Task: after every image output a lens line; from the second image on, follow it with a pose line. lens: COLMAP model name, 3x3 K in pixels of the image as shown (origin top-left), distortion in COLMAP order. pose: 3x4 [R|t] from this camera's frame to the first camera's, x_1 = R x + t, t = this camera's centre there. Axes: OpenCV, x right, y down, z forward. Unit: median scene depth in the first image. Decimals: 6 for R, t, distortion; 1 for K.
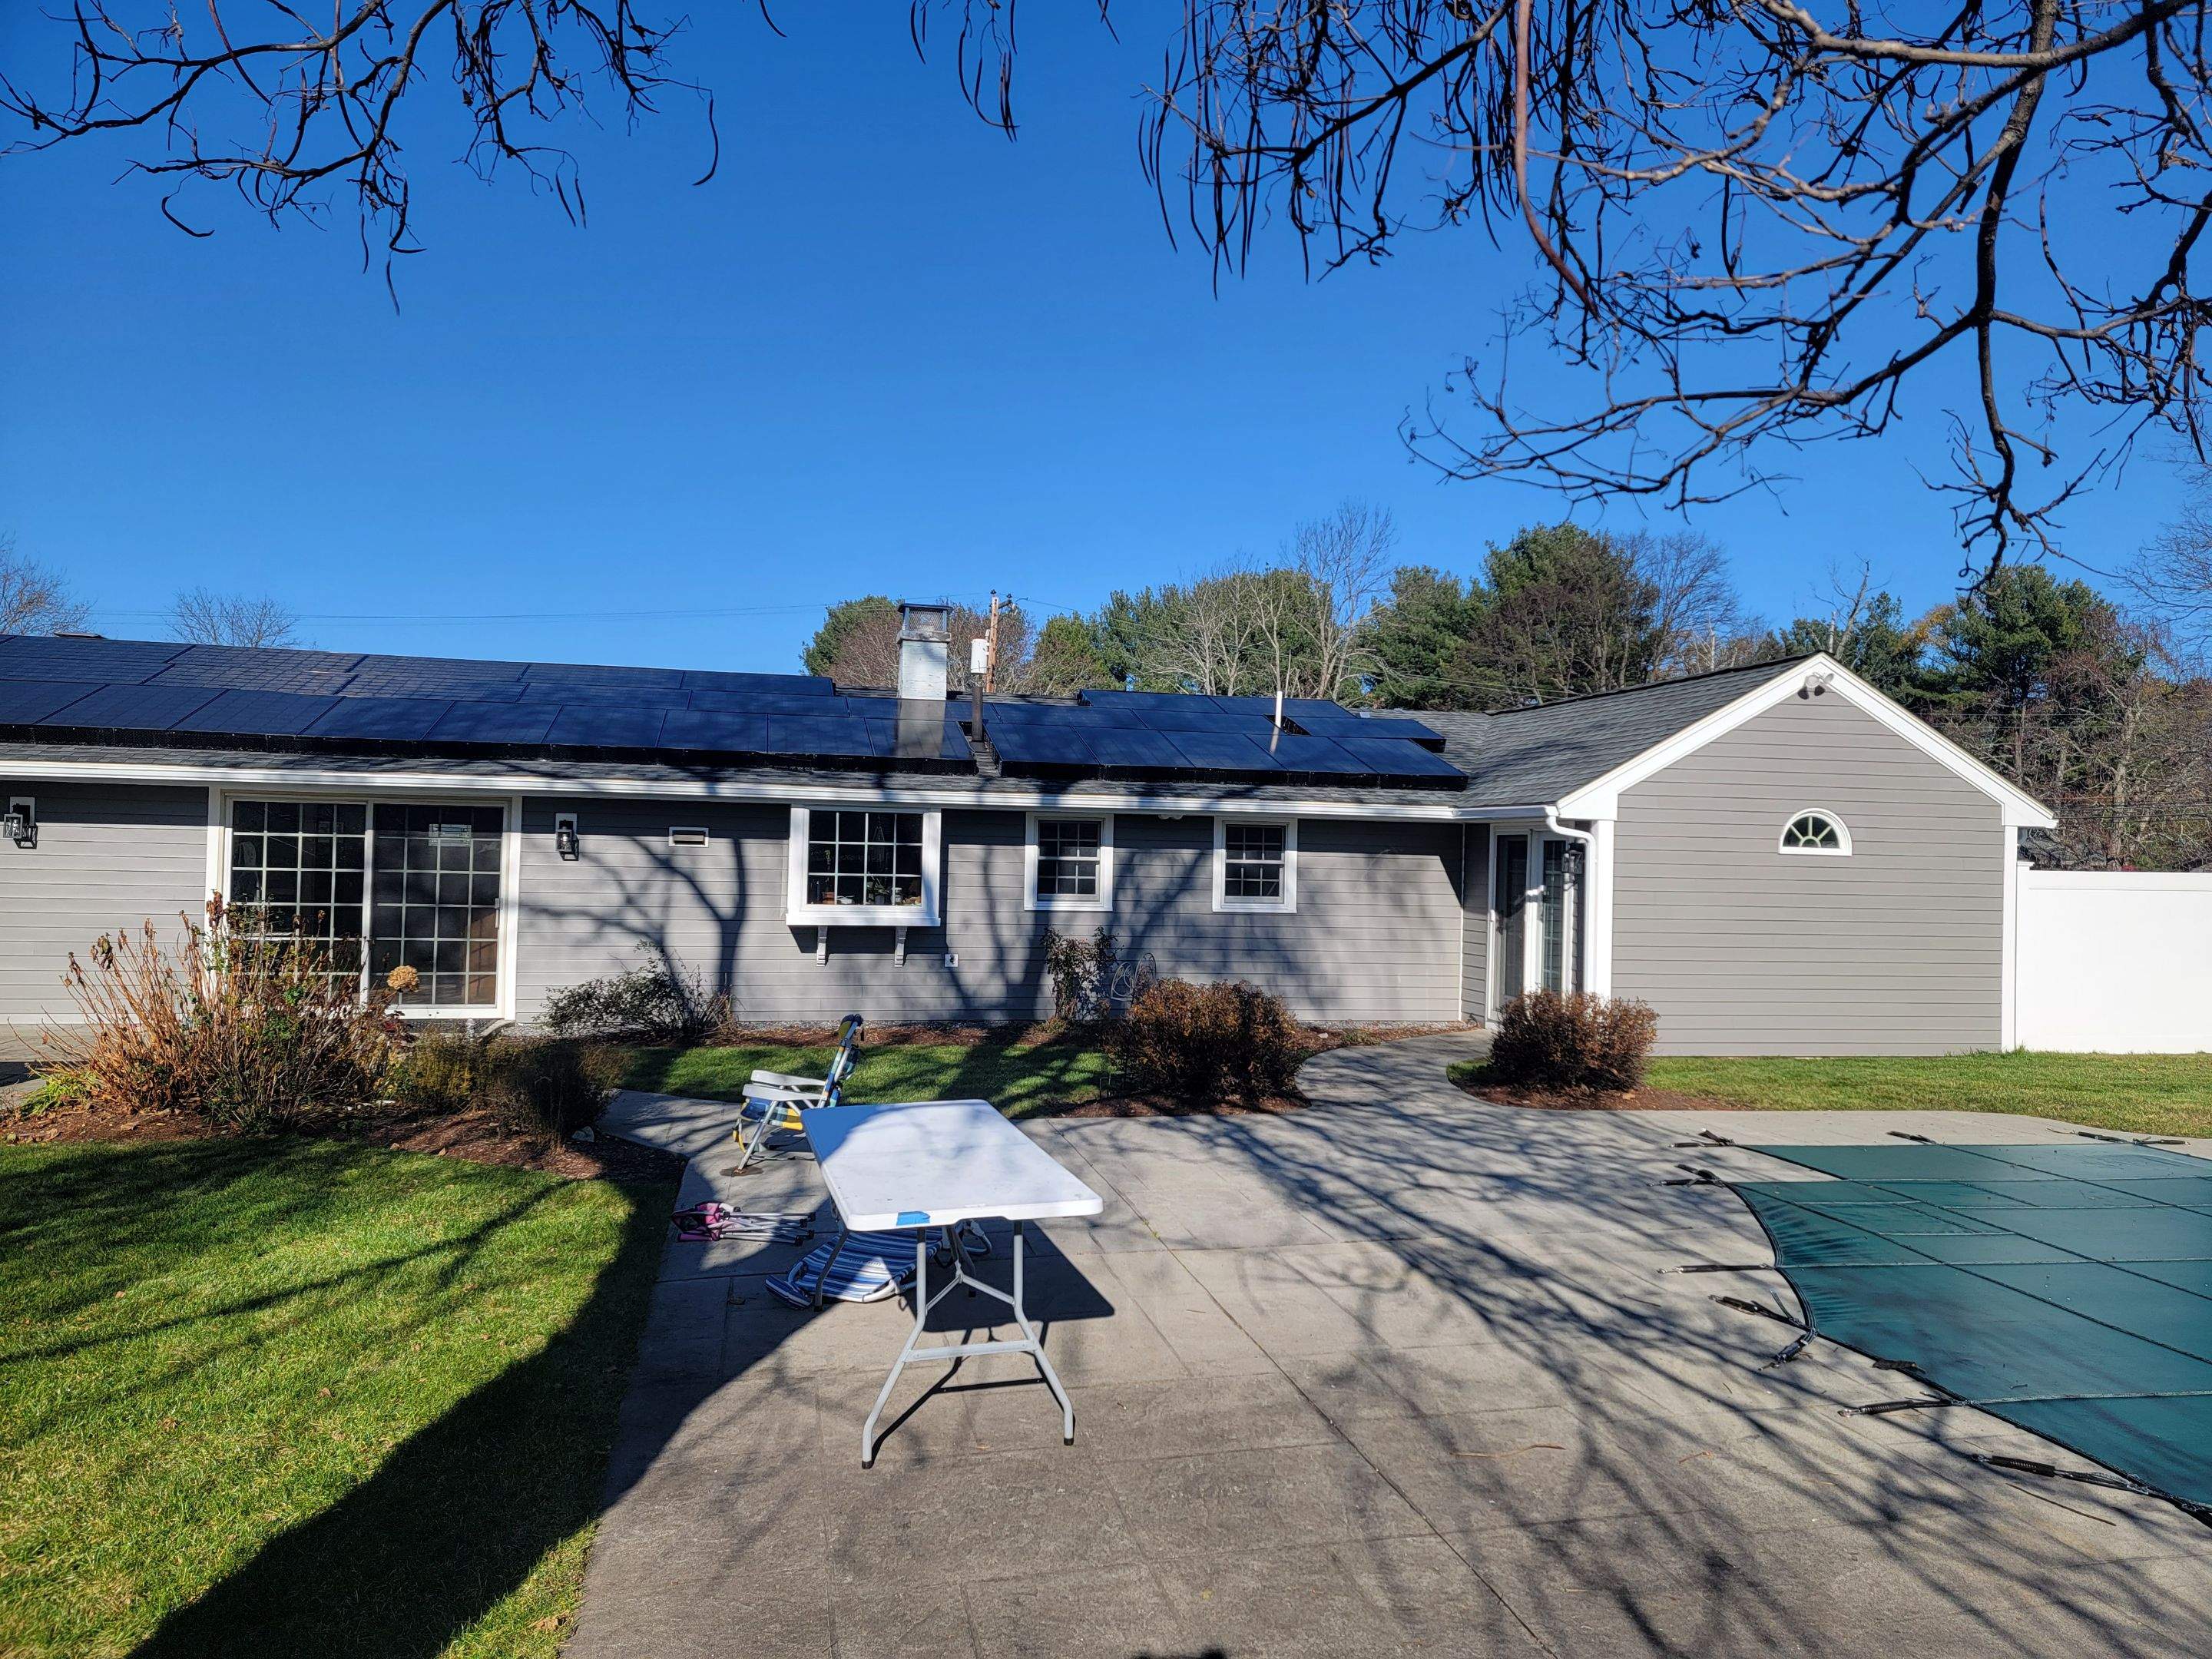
lens RADIAL K [[1547.7, 0, 1154.4], [0, 1547.7, 842.1], [0, 0, 1]] dist [0.062853, -0.007031]
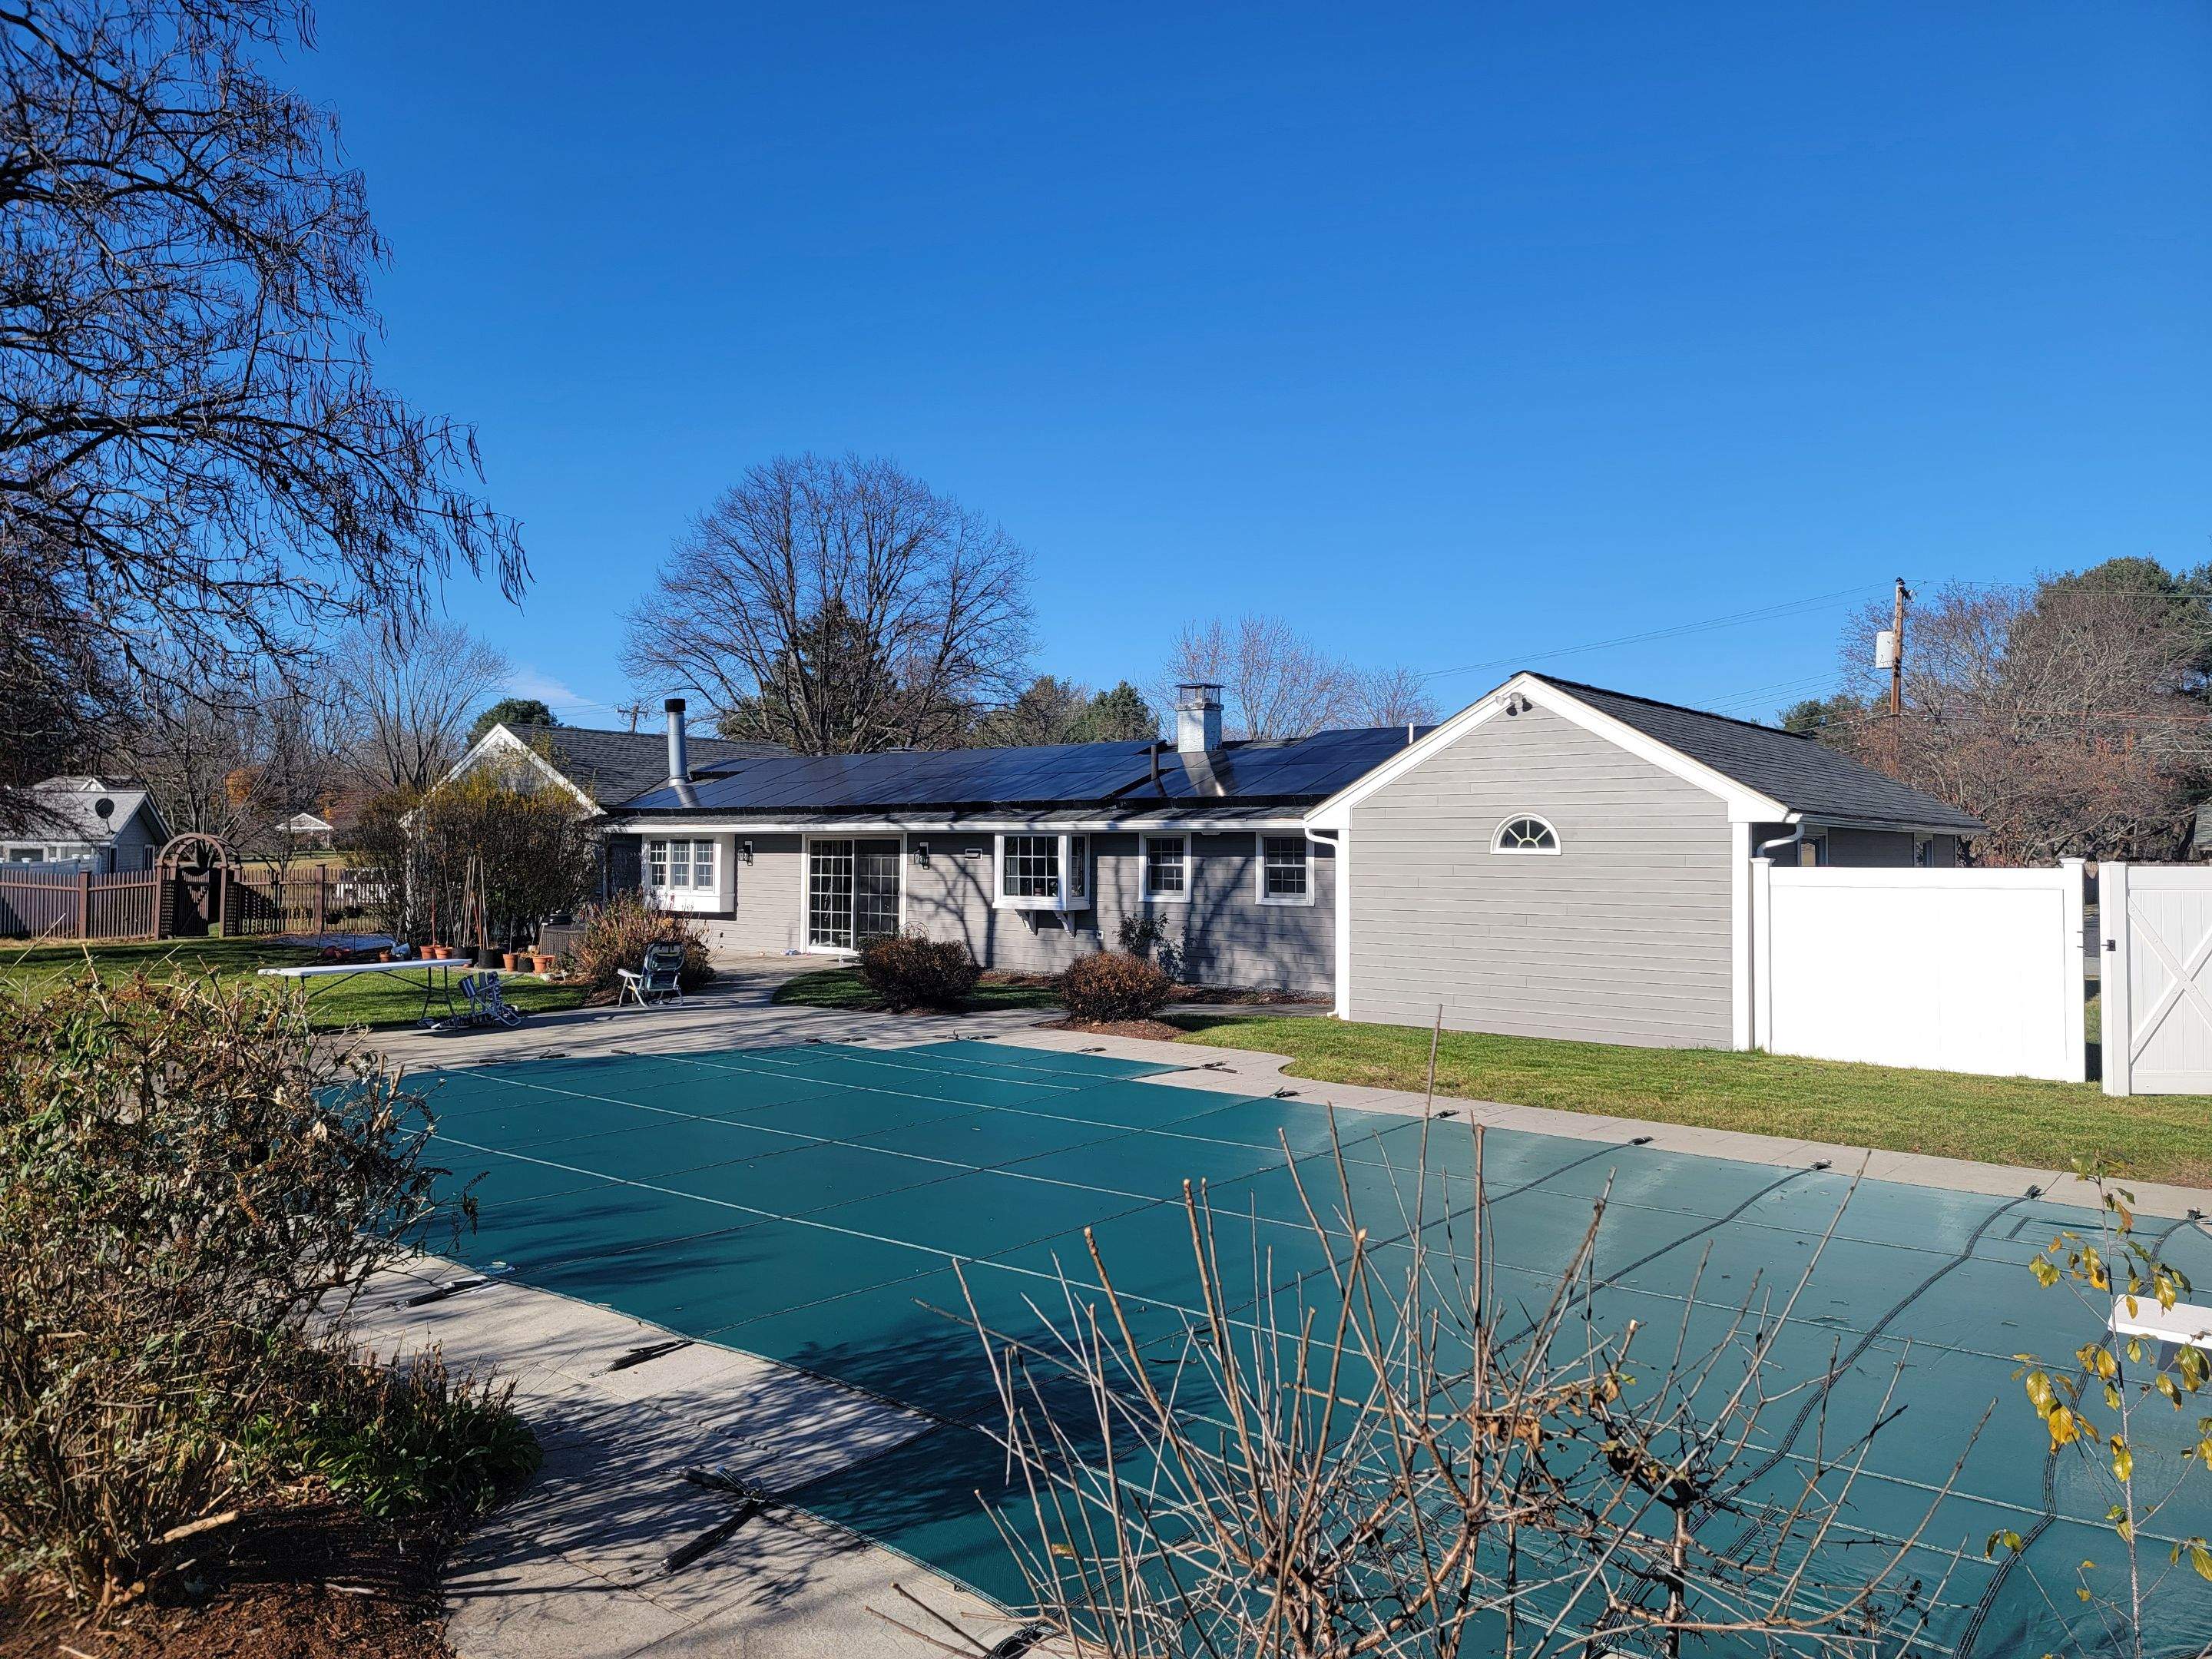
lens RADIAL K [[1547.7, 0, 1102.5], [0, 1547.7, 827.2], [0, 0, 1]] dist [0.062853, -0.007031]
pose [[0.628084, -0.029458, -0.777588, 1.048460], [0.017189, 0.999565, -0.023983, 0.009527], [0.777956, 0.001697, 0.628317, 0.073365]]
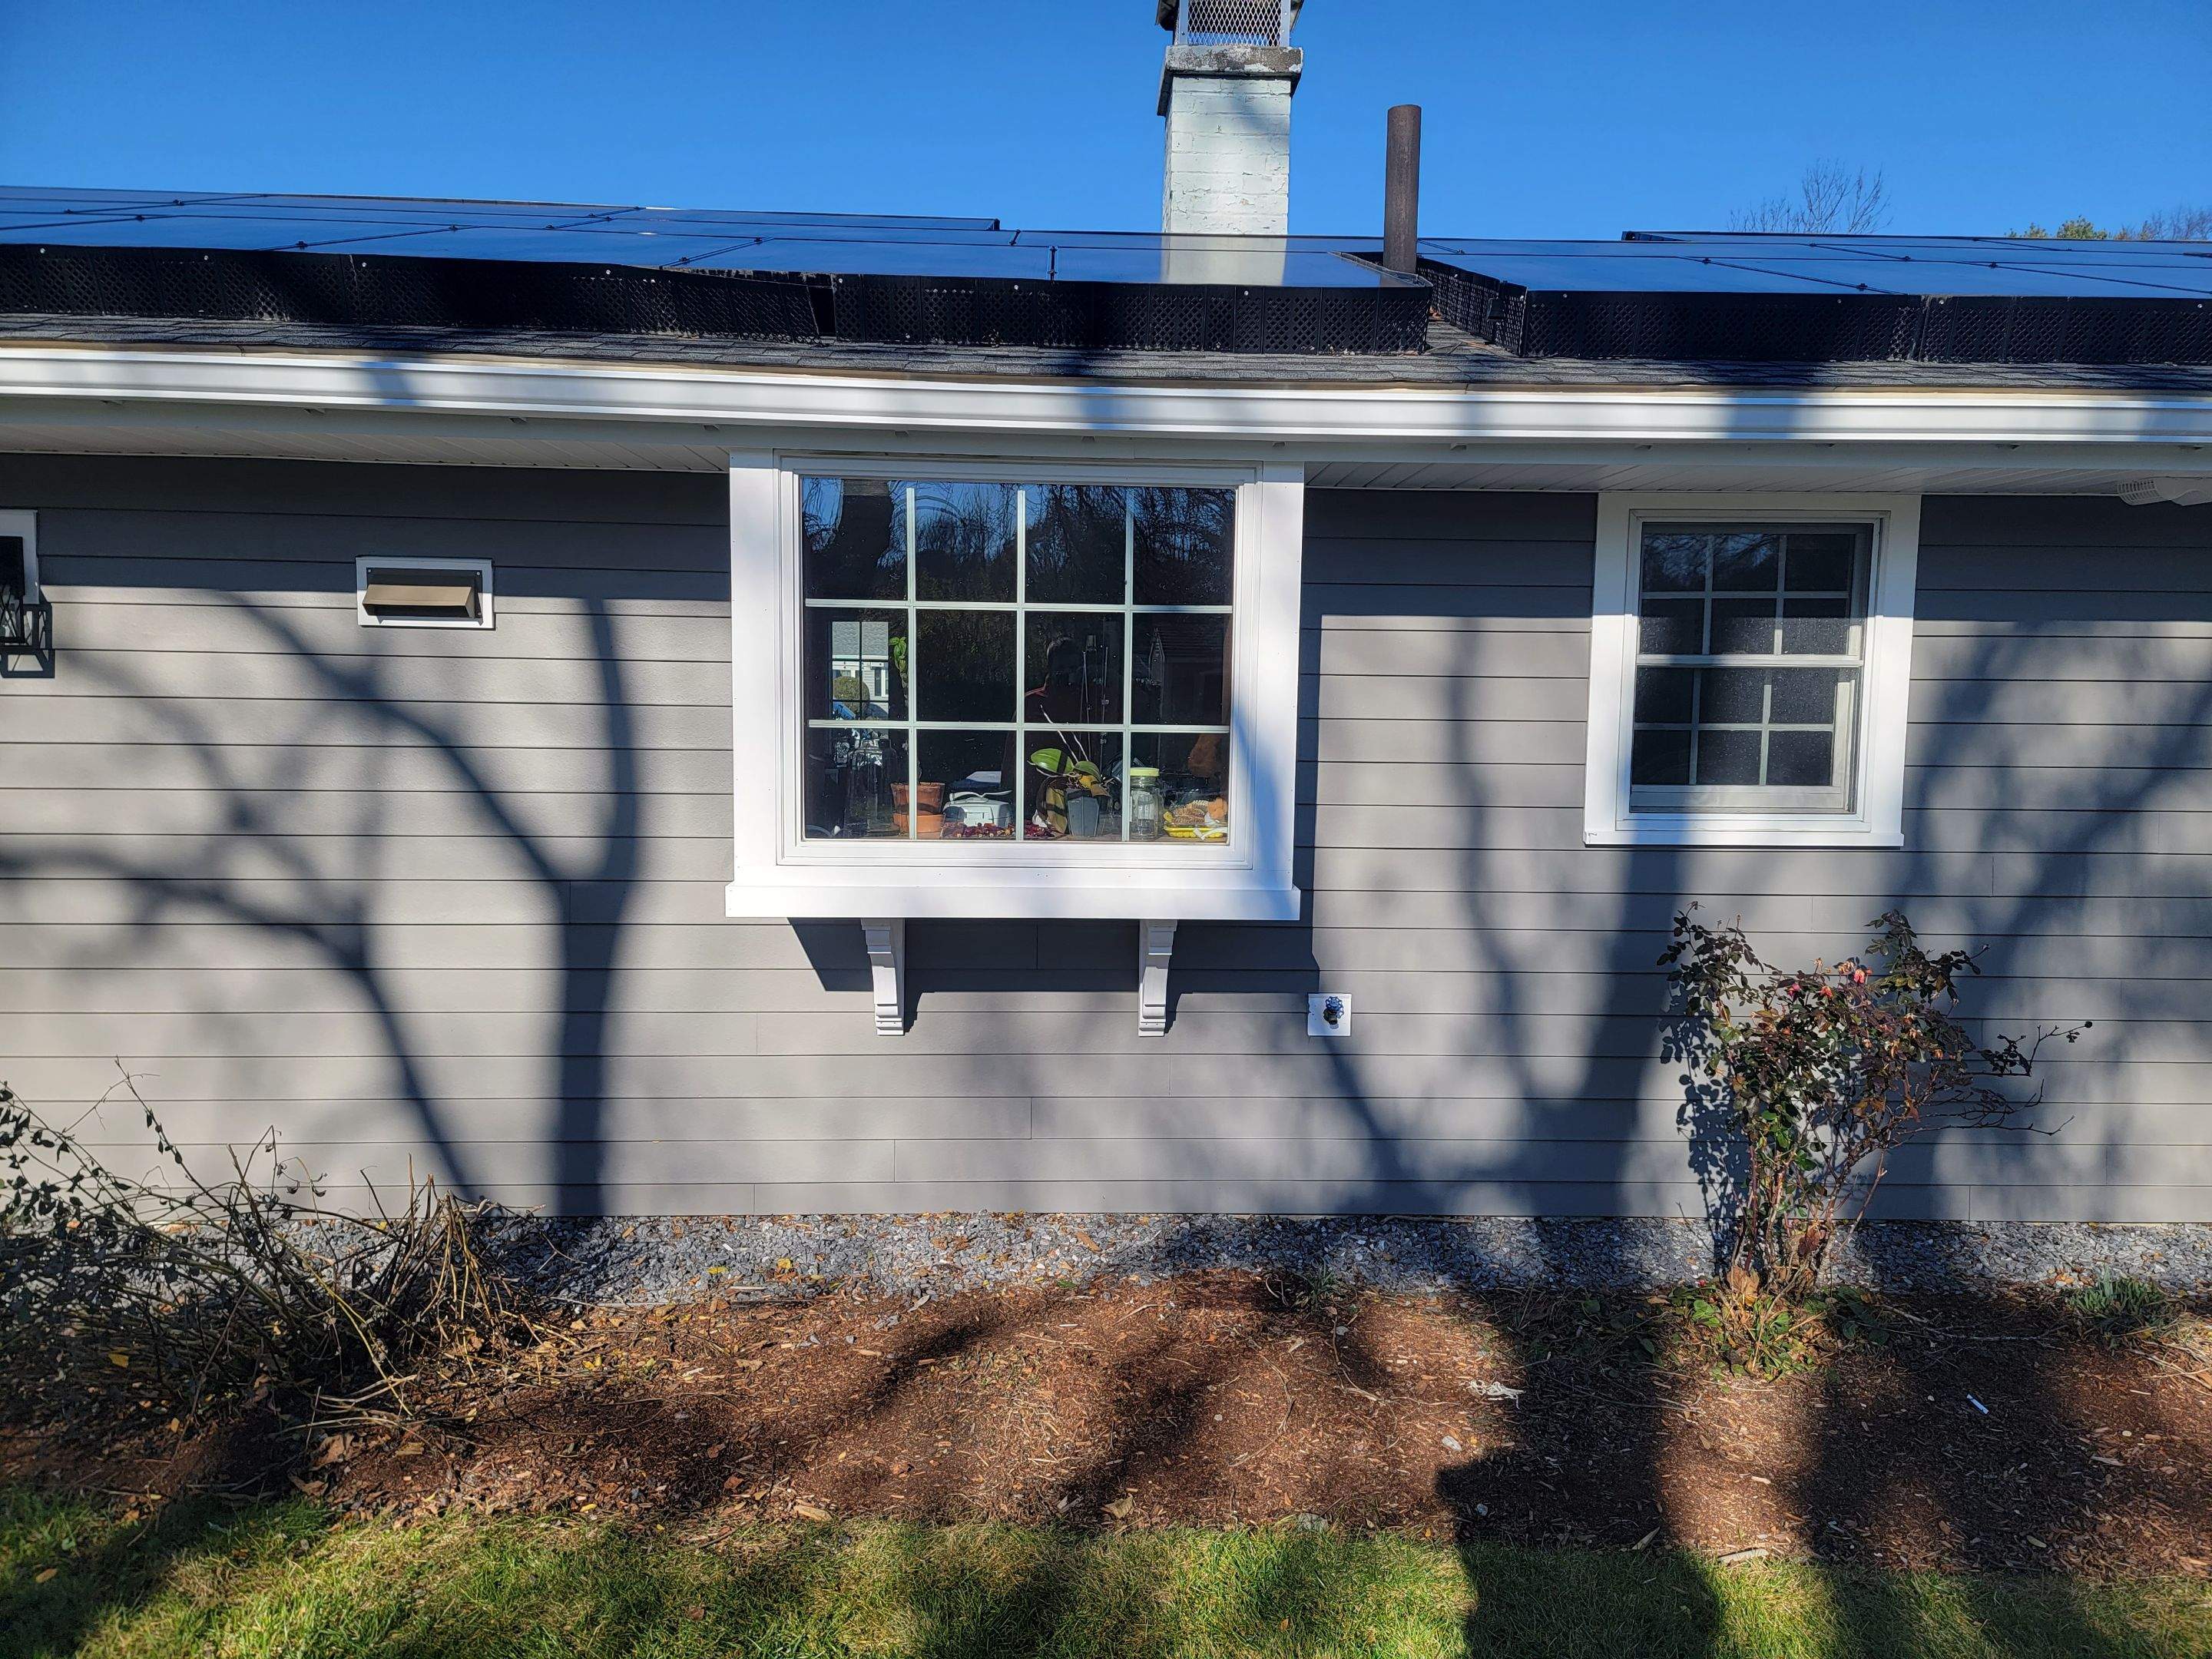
lens RADIAL K [[1547.7, 0, 1140.1], [0, 1547.7, 810.4], [0, 0, 1]] dist [0.062853, -0.007031]
pose [[0.979418, 0.009327, -0.201628, -0.110542], [0.009889, 0.995514, 0.094092, 0.010266], [0.201601, -0.094149, 0.974932, 0.728548]]
